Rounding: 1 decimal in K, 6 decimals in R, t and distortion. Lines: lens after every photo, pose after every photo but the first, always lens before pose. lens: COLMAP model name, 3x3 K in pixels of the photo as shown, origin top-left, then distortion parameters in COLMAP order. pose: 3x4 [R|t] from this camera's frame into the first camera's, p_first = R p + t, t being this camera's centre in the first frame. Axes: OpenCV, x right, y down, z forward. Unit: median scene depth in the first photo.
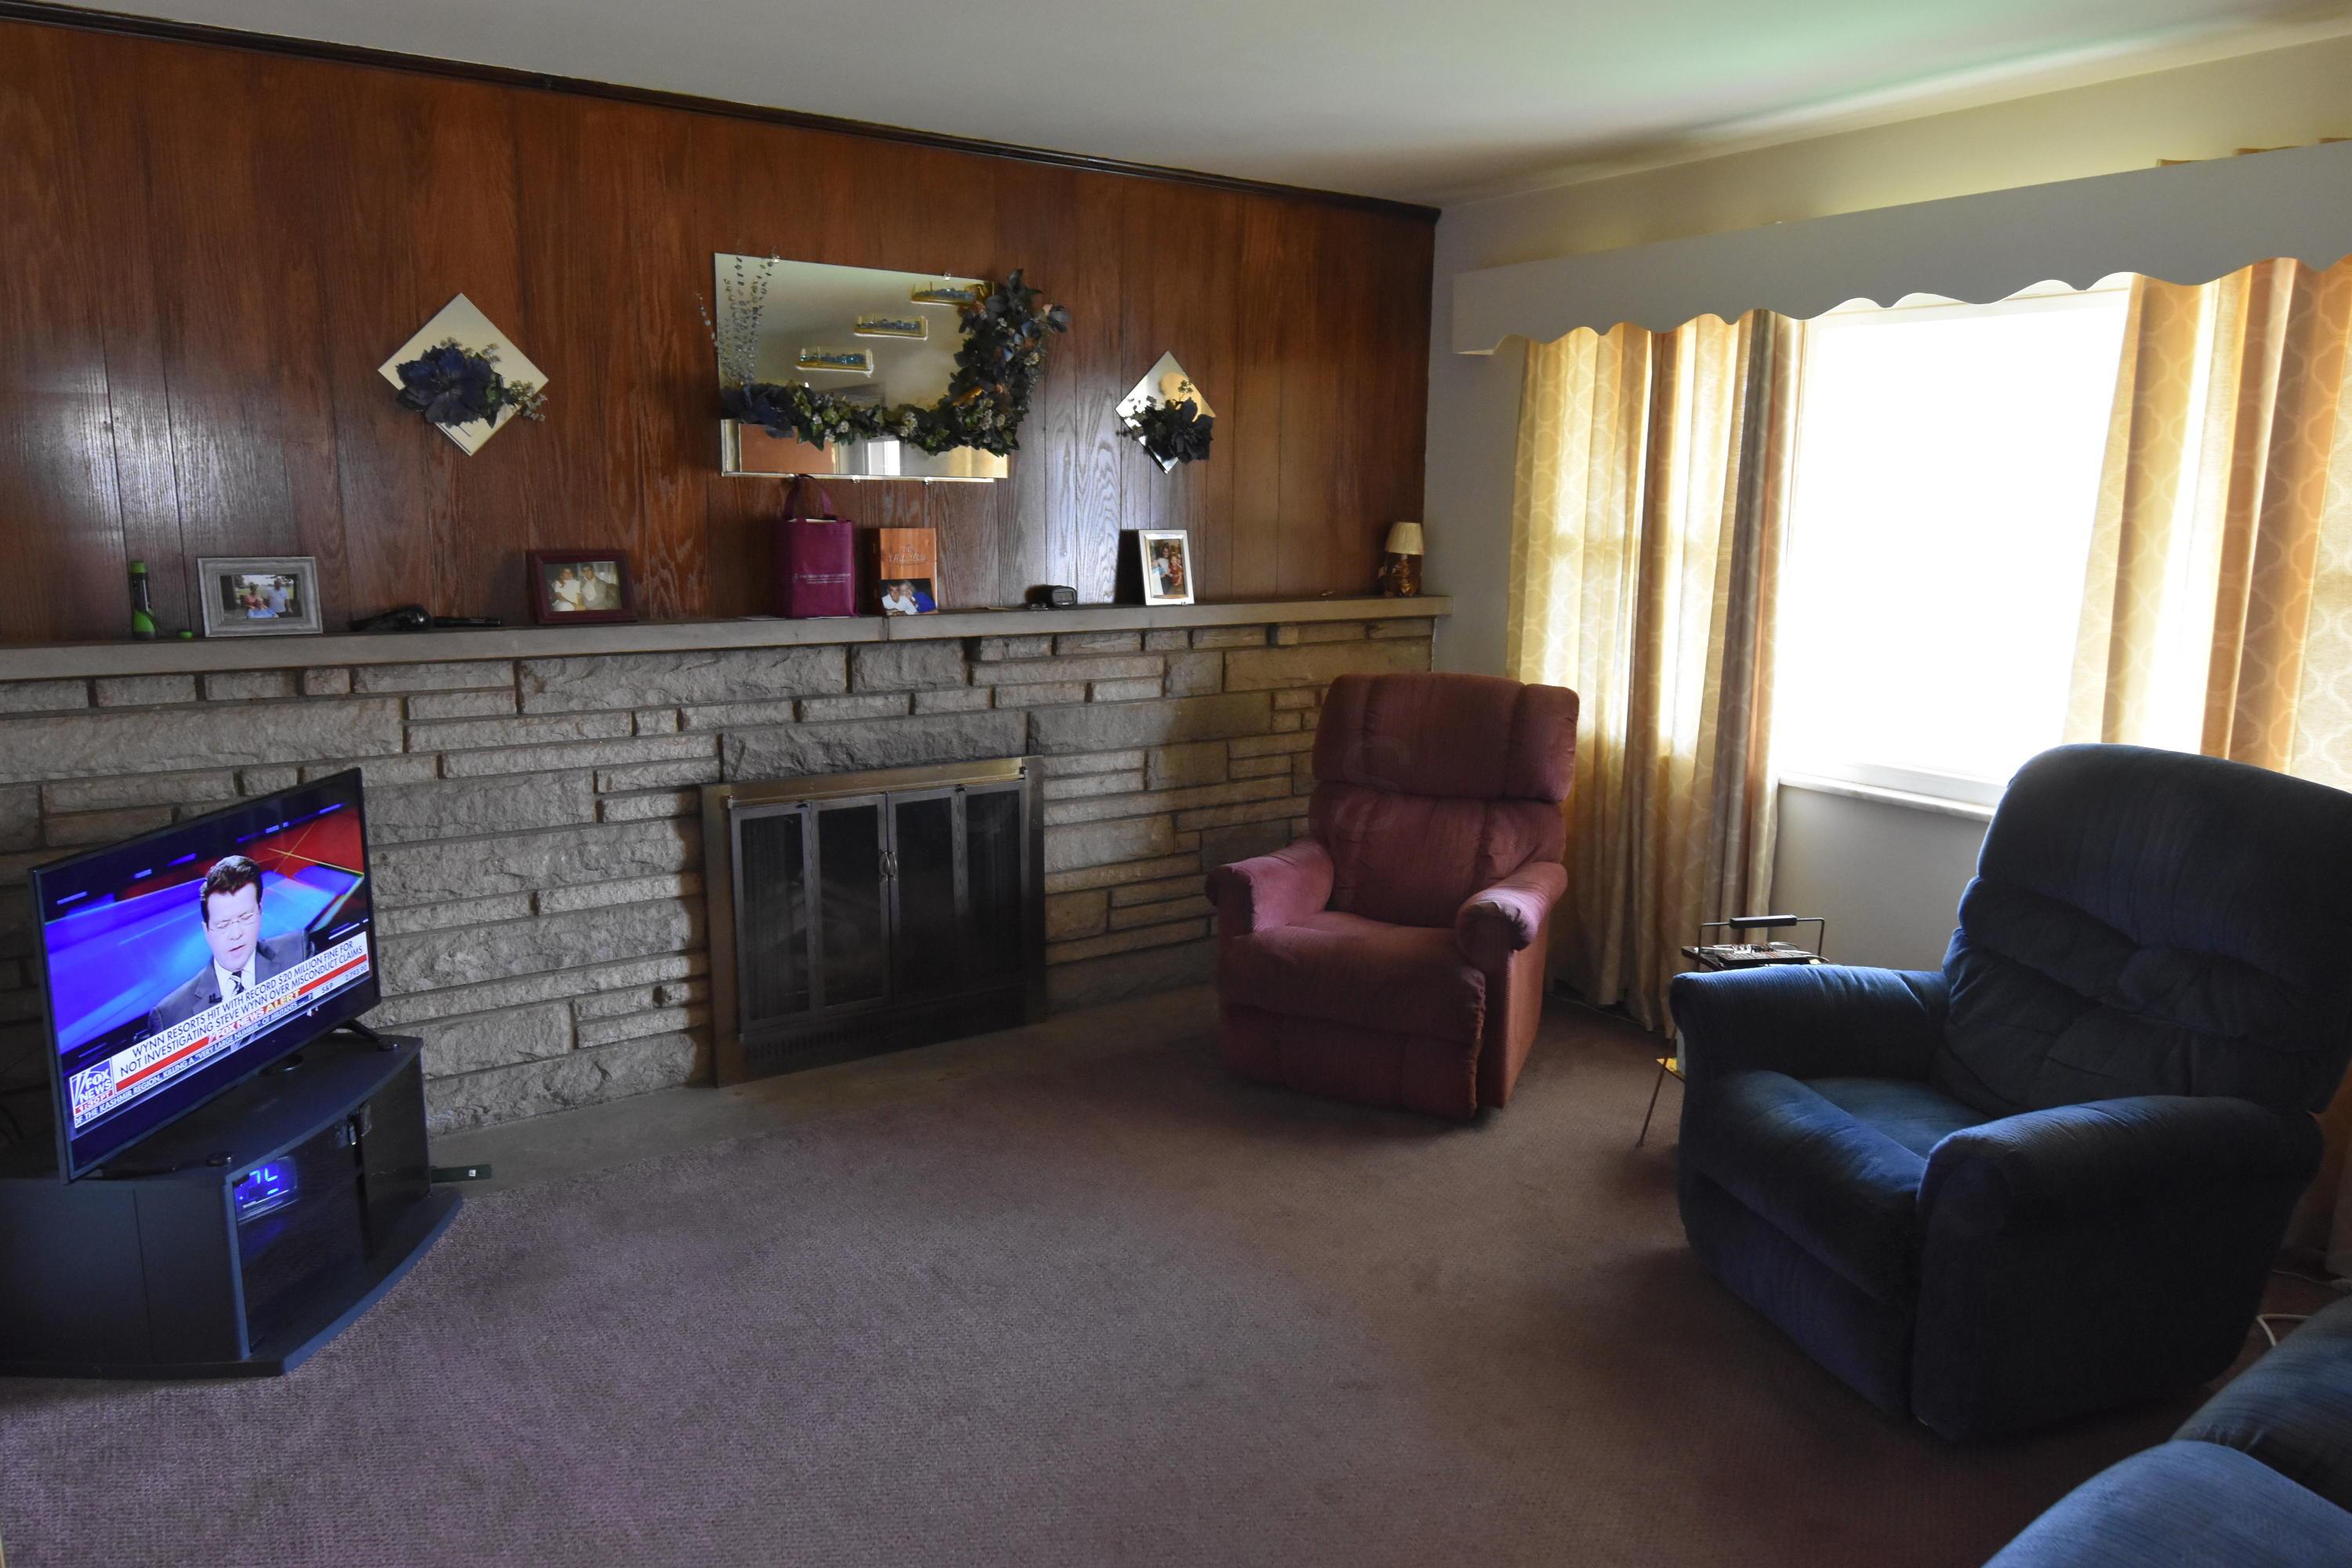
lens RADIAL K [[1556.4, 0, 1174.4], [0, 1556.4, 783.0], [0, 0, 1]] dist [-0.002144, -0.008840]
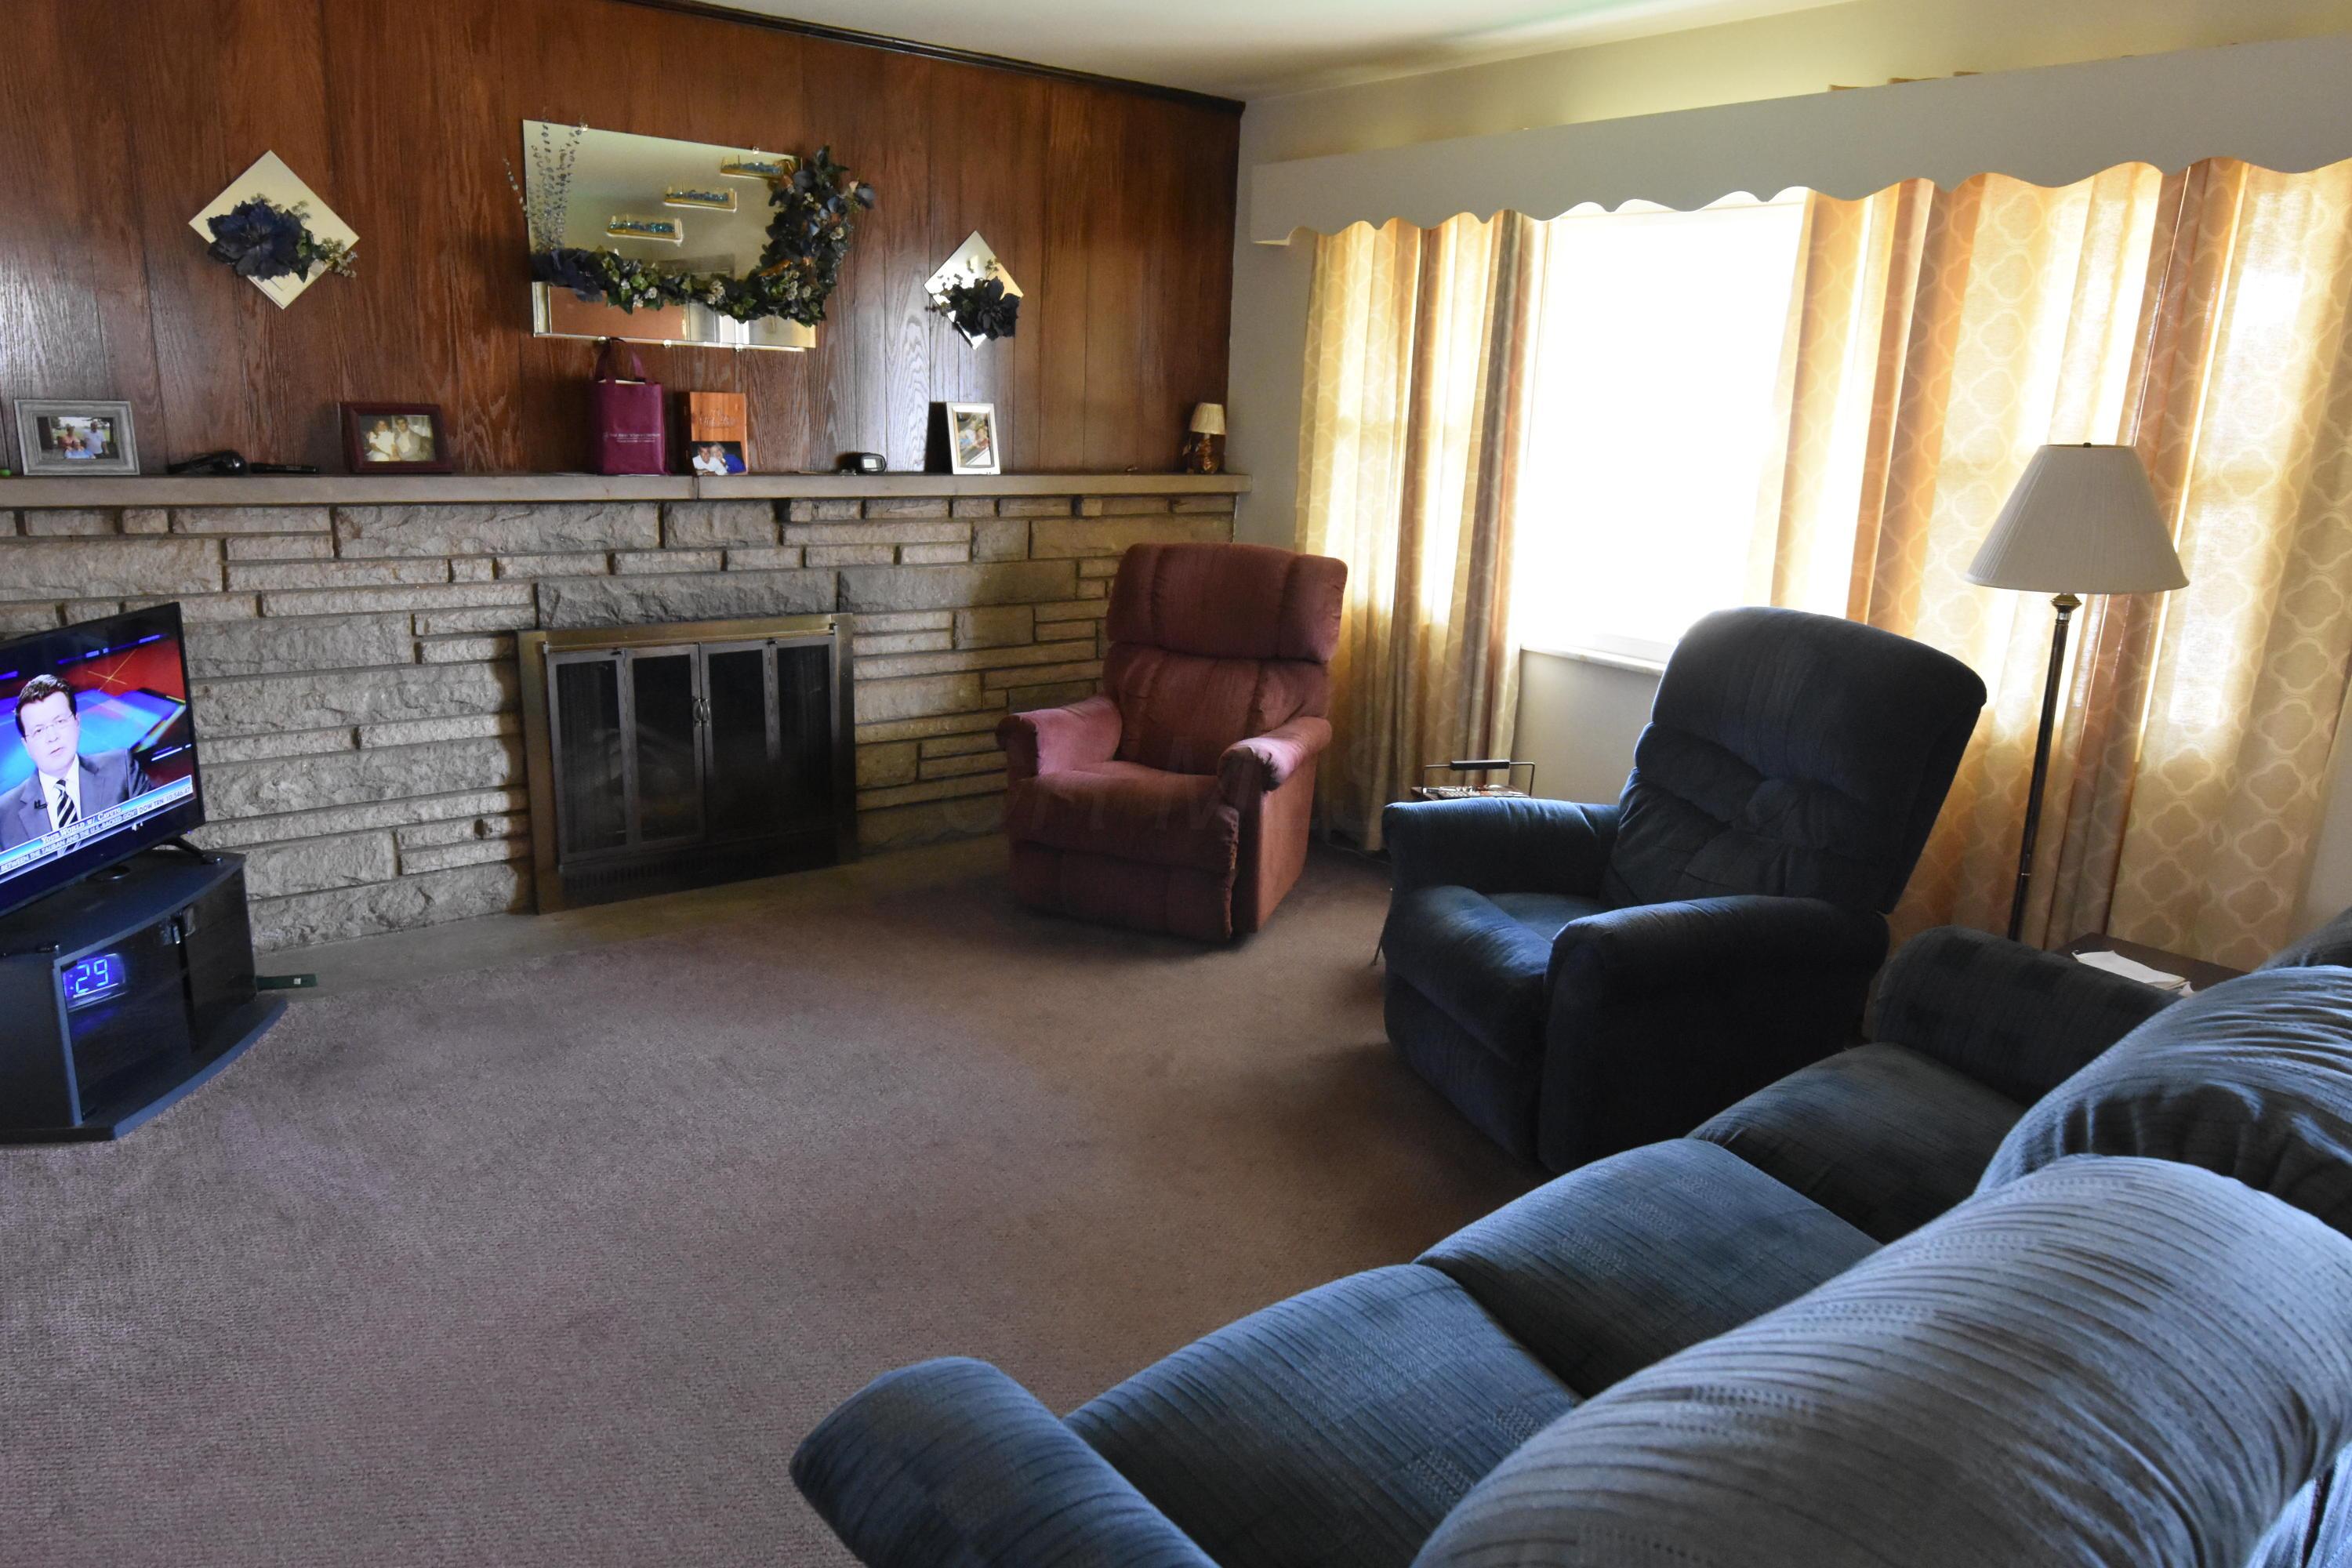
lens RADIAL K [[1556.4, 0, 1173.9], [0, 1556.4, 781.9], [0, 0, 1]] dist [-0.002144, -0.008840]
pose [[0.997561, 0.010507, 0.069003, 0.073860], [-0.015072, 0.997708, 0.065967, 0.028208], [-0.068152, -0.066846, 0.995433, -0.100218]]
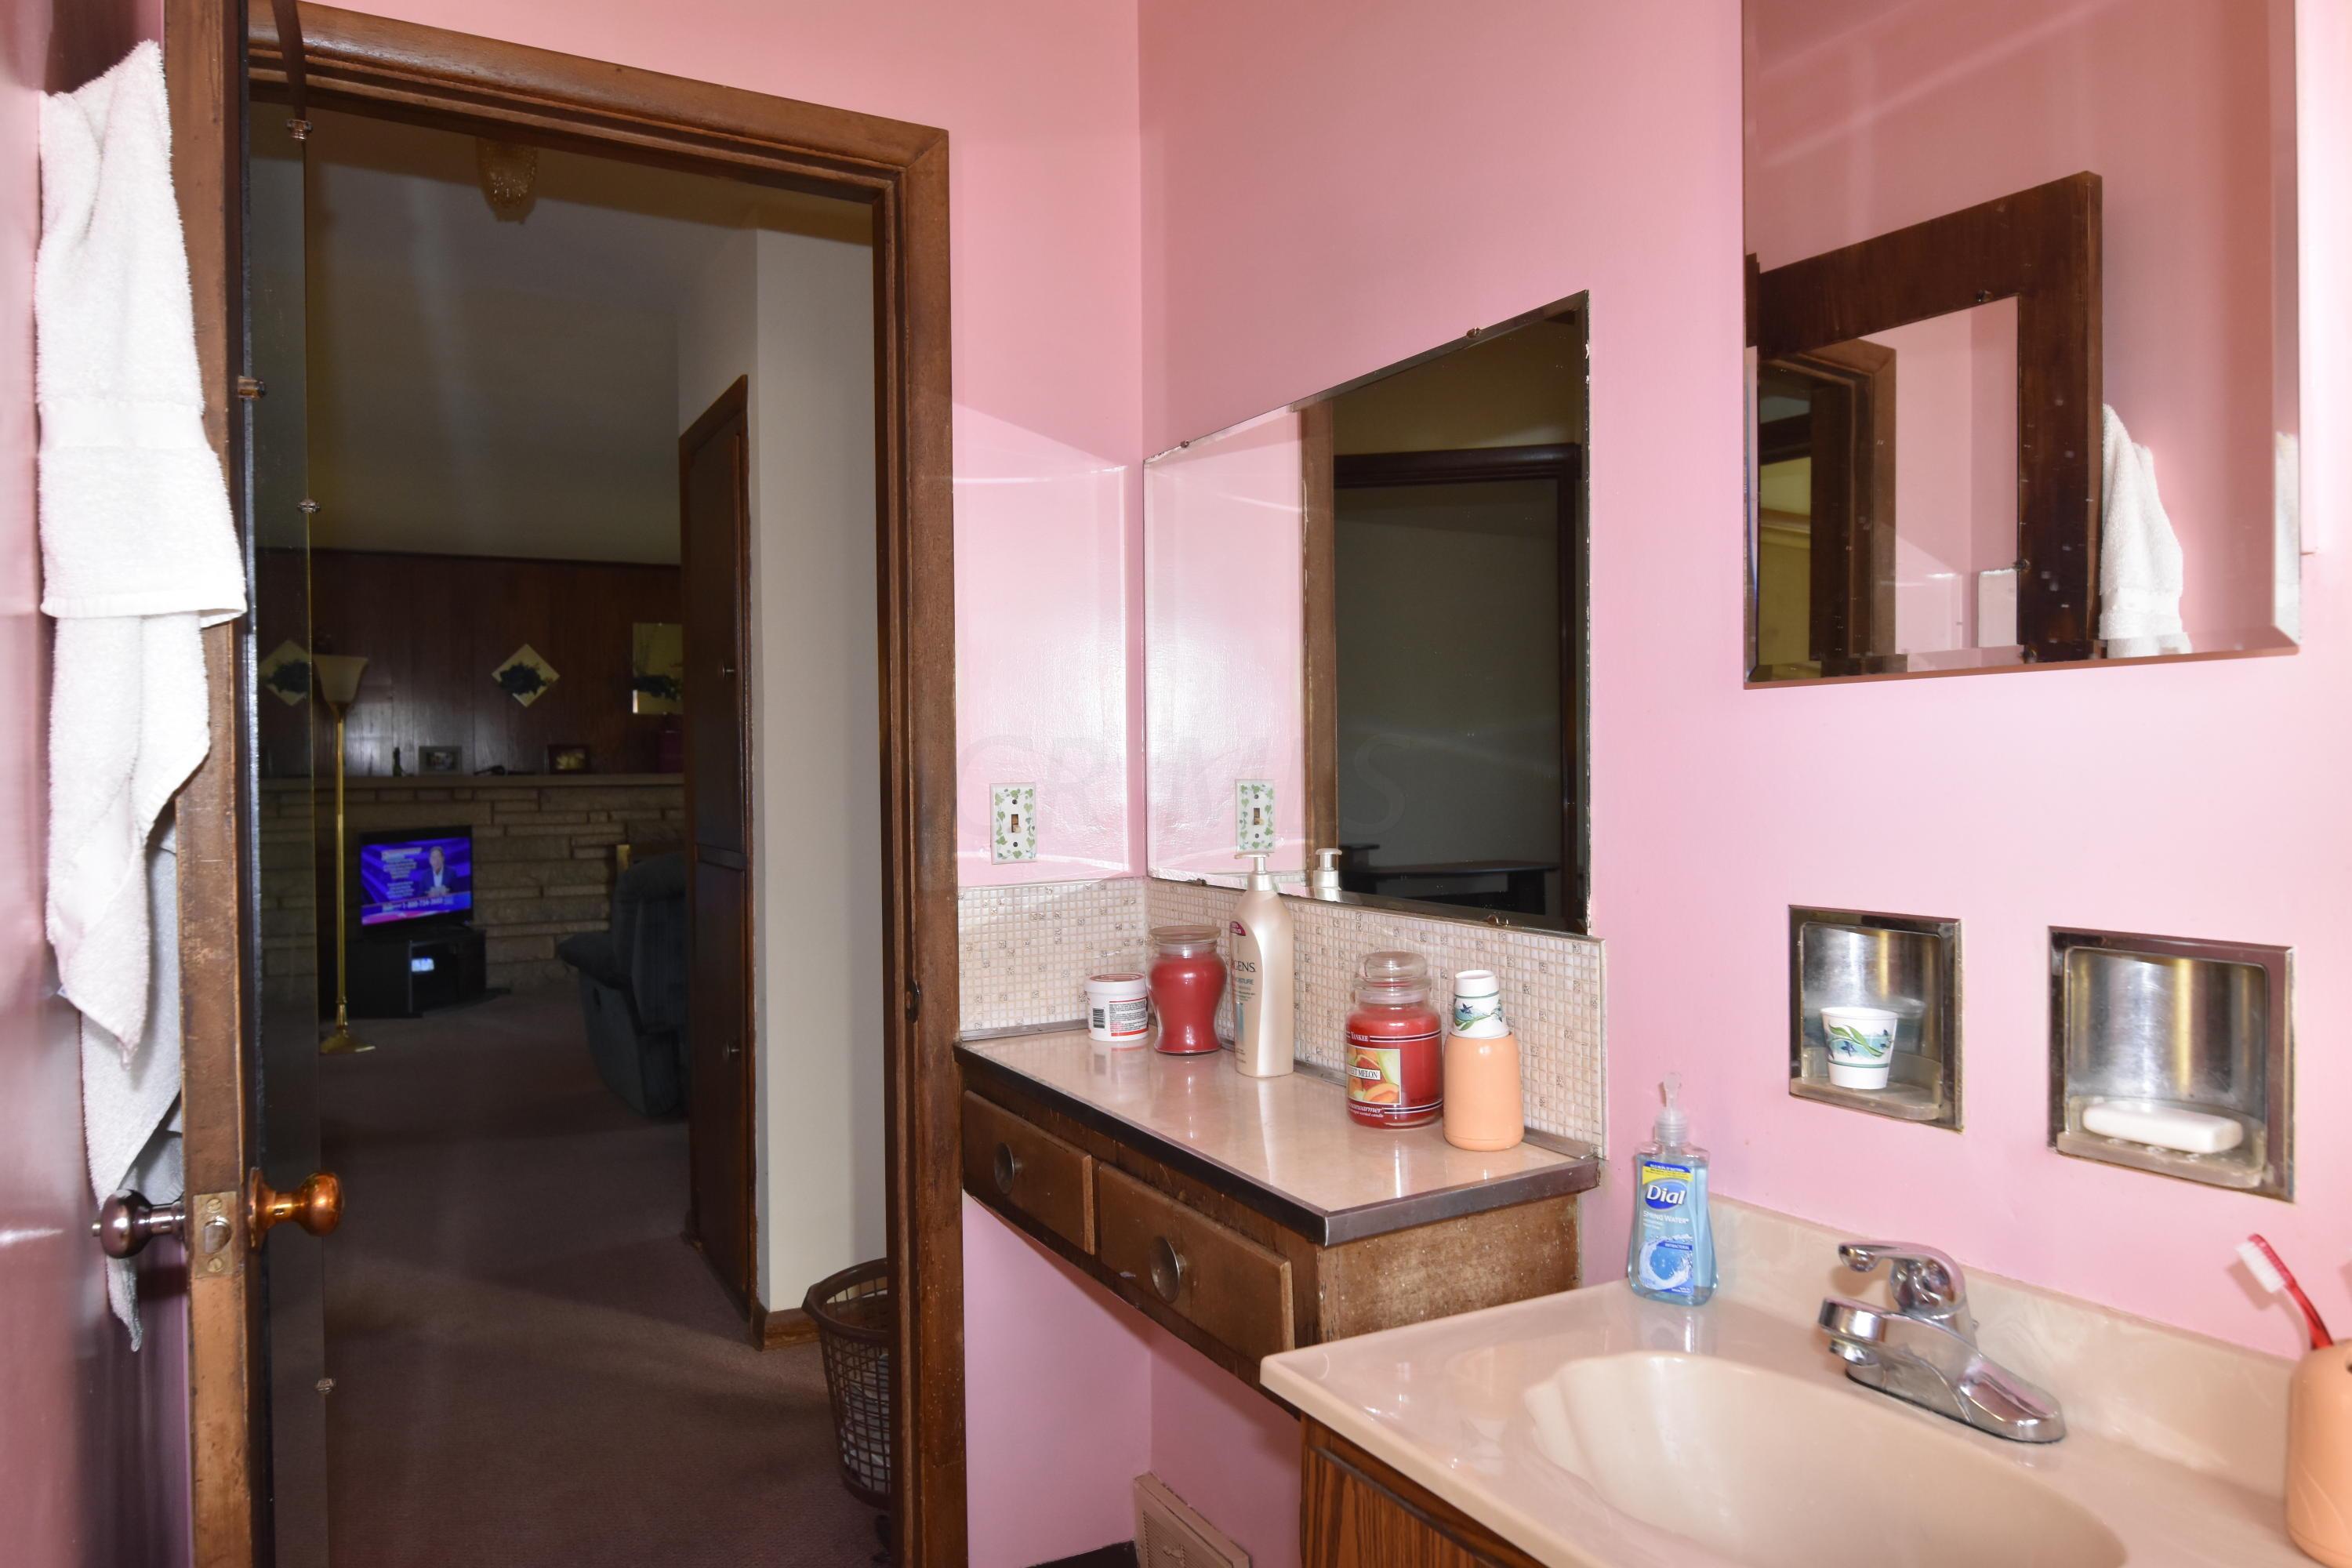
lens RADIAL K [[1556.4, 0, 1187.1], [0, 1556.4, 776.2], [0, 0, 1]] dist [-0.002144, -0.008840]
pose [[0.997150, -0.014740, -0.073992, 0.733517], [0.002290, 0.986191, -0.165599, 0.293347], [0.075412, 0.164958, 0.983413, -1.261459]]
